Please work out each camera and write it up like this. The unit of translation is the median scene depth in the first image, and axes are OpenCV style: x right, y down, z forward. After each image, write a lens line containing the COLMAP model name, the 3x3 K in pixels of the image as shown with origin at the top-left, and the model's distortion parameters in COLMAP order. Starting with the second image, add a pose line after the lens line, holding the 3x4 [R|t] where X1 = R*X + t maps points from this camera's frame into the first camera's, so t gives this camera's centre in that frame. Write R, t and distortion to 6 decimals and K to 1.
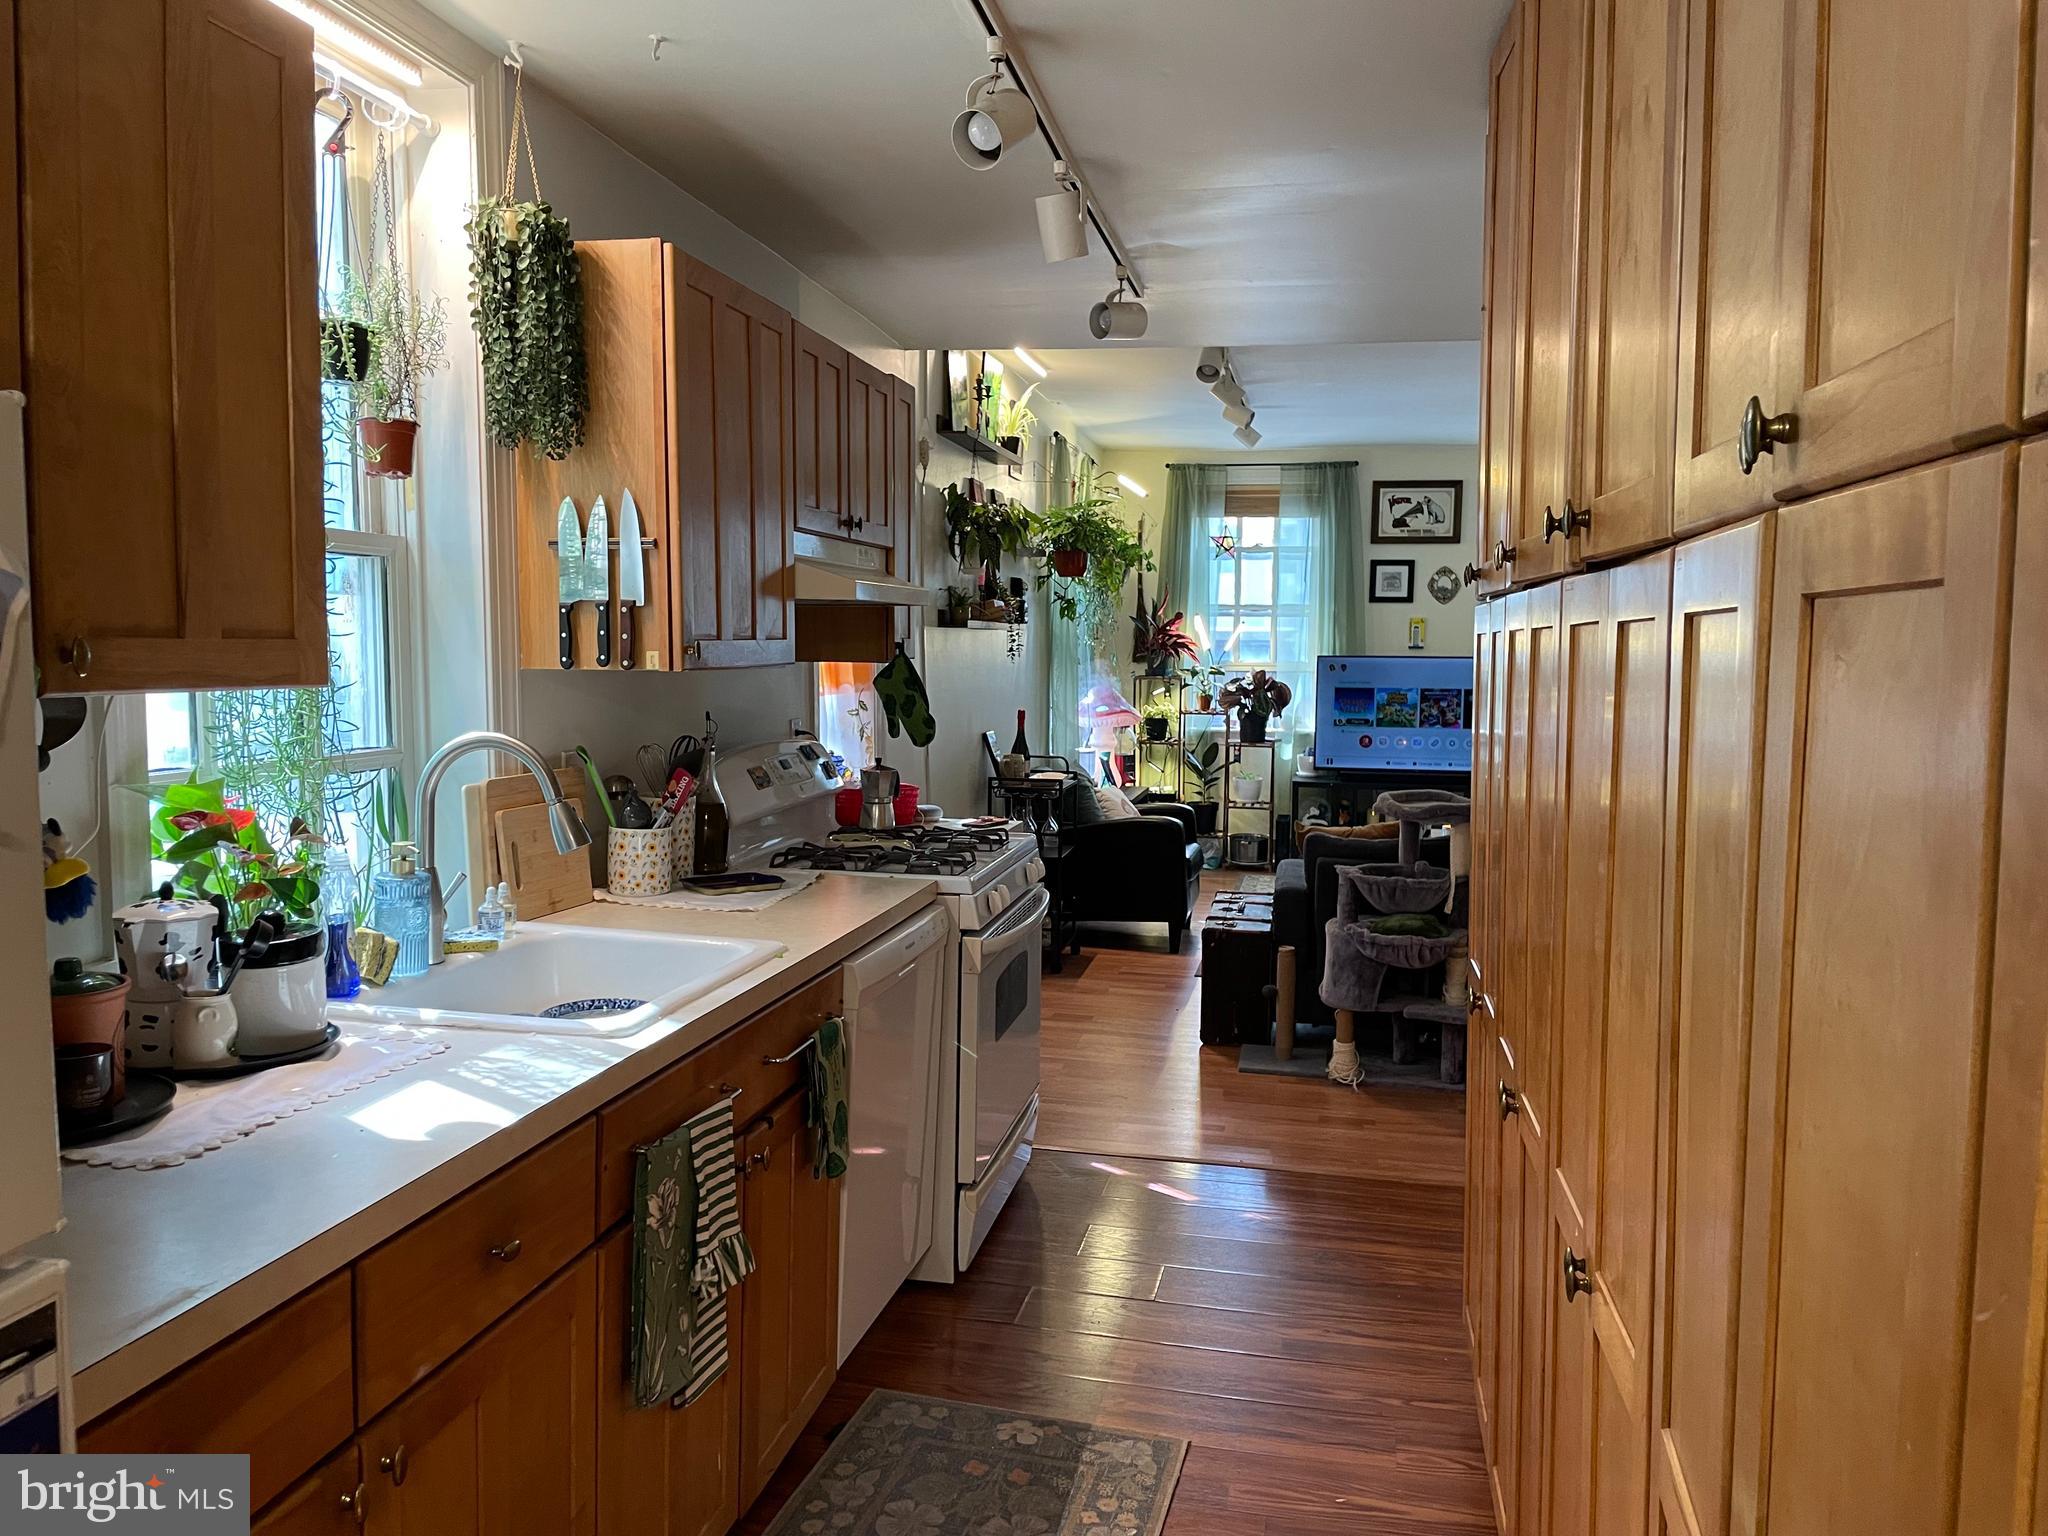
lens RADIAL K [[1535.8, 0, 1021.7], [0, 1535.8, 762.7], [0, 0, 1]] dist [0.002738, 0.000883]
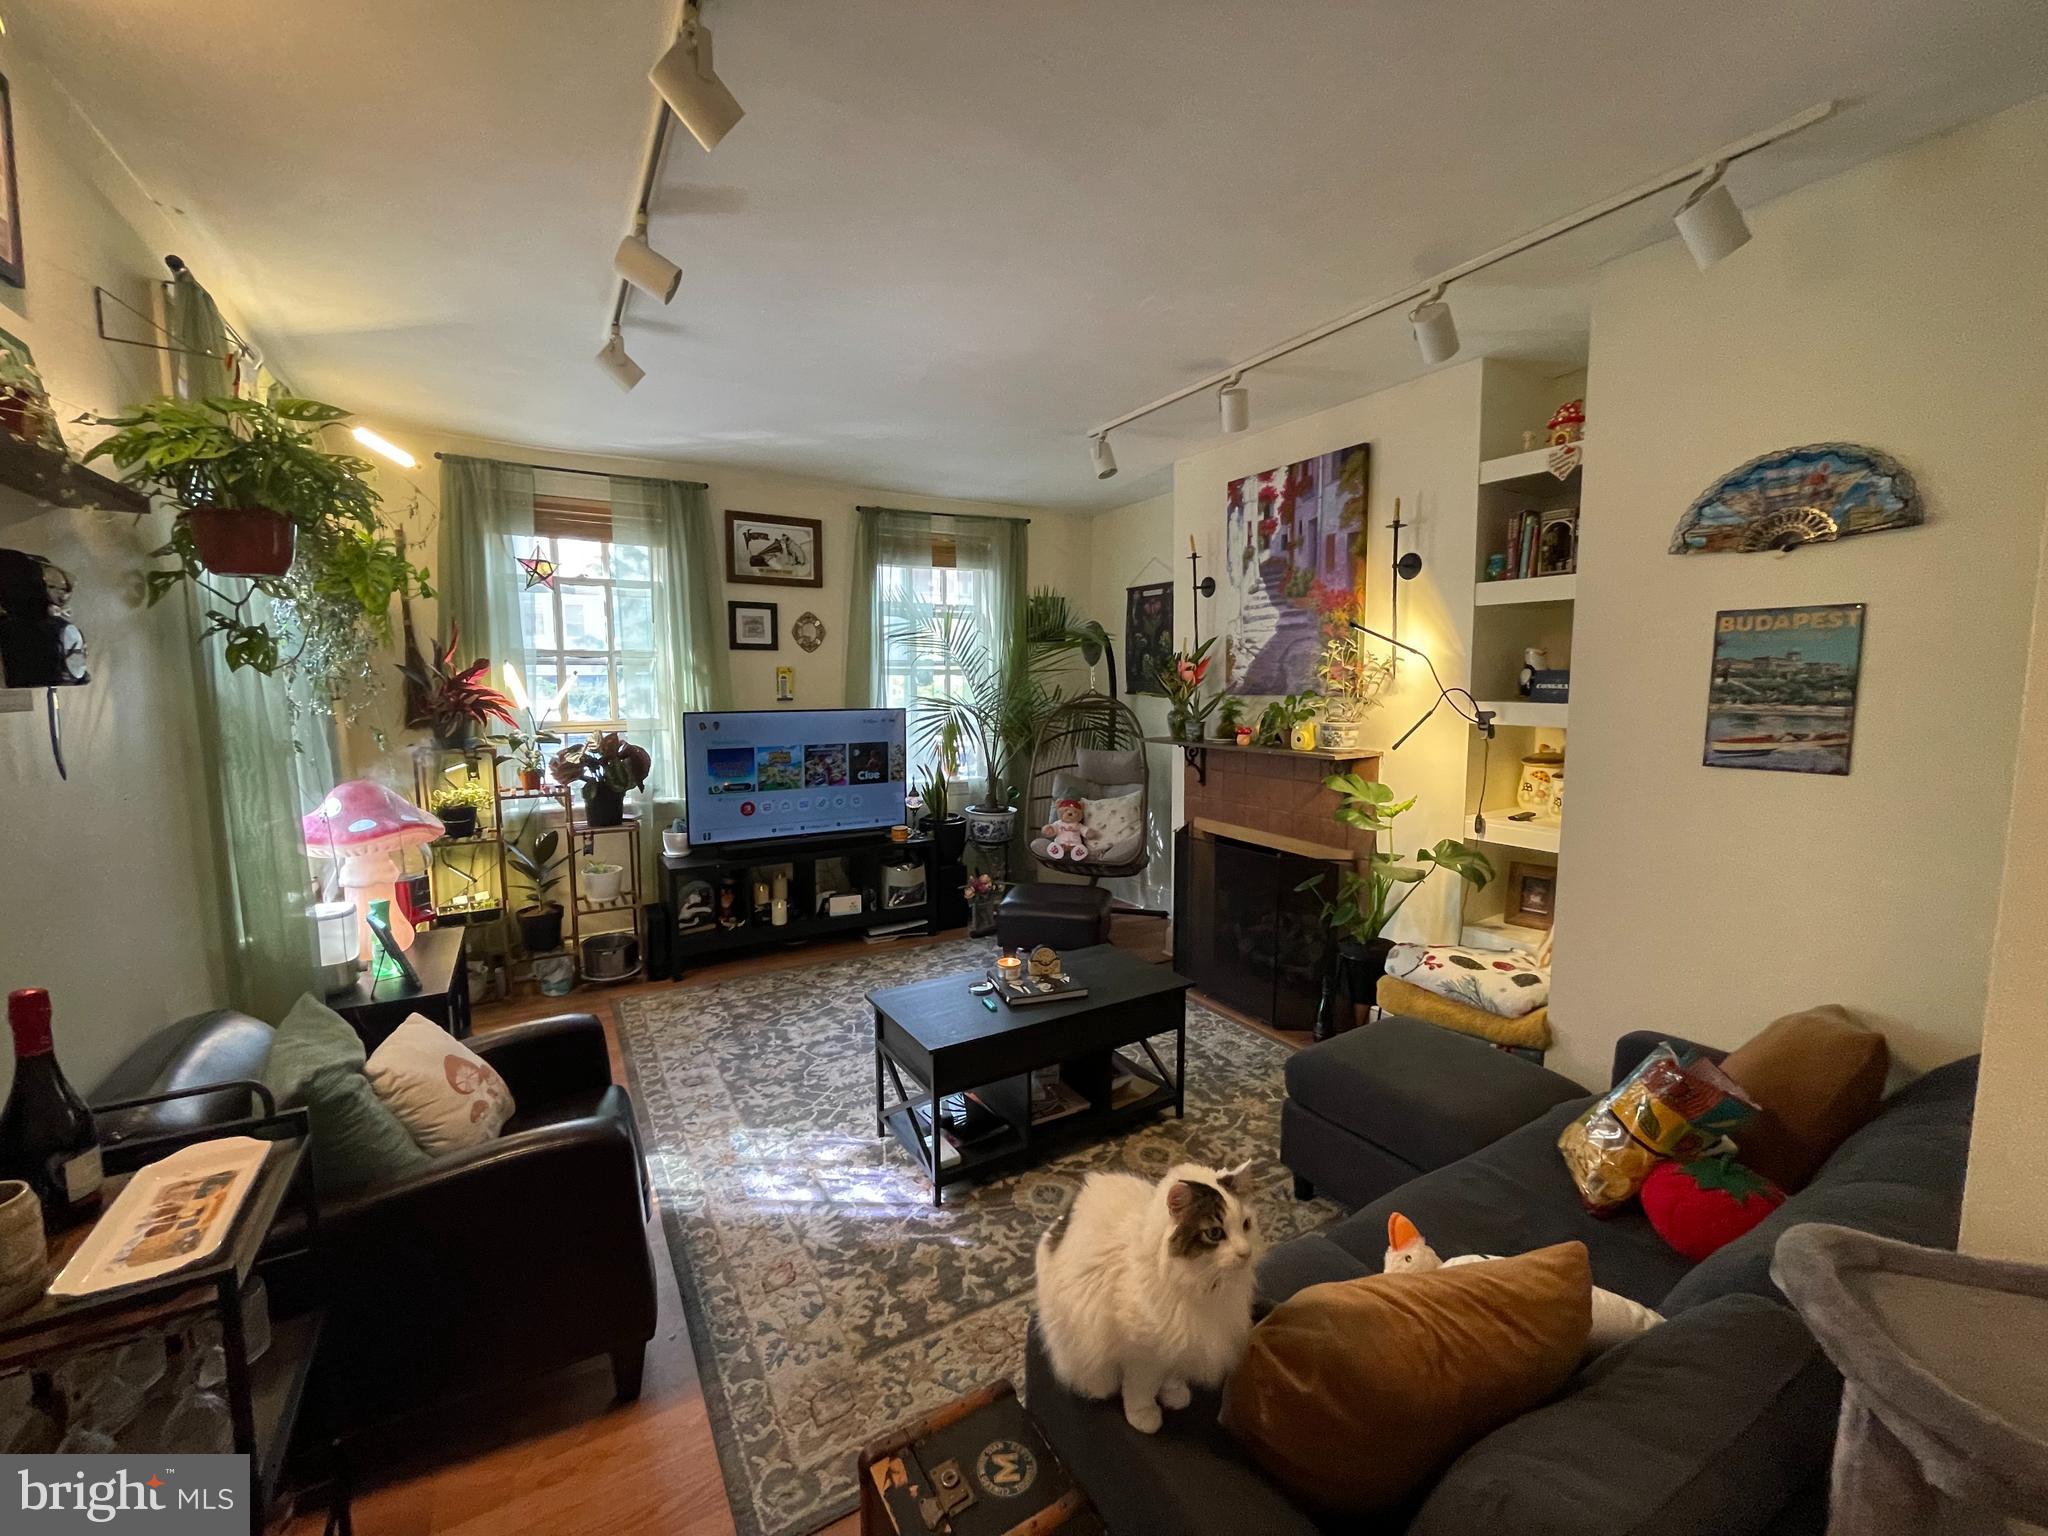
lens RADIAL K [[827.3, 0, 1020.0], [0, 827.3, 768.6], [0, 0, 1]] dist [0.001129, 0.000855]
pose [[0.739637, -0.081428, 0.668062, 0.025733], [0.060013, 0.996679, 0.055040, -0.052506], [-0.670326, -0.000618, 0.742067, 0.538538]]
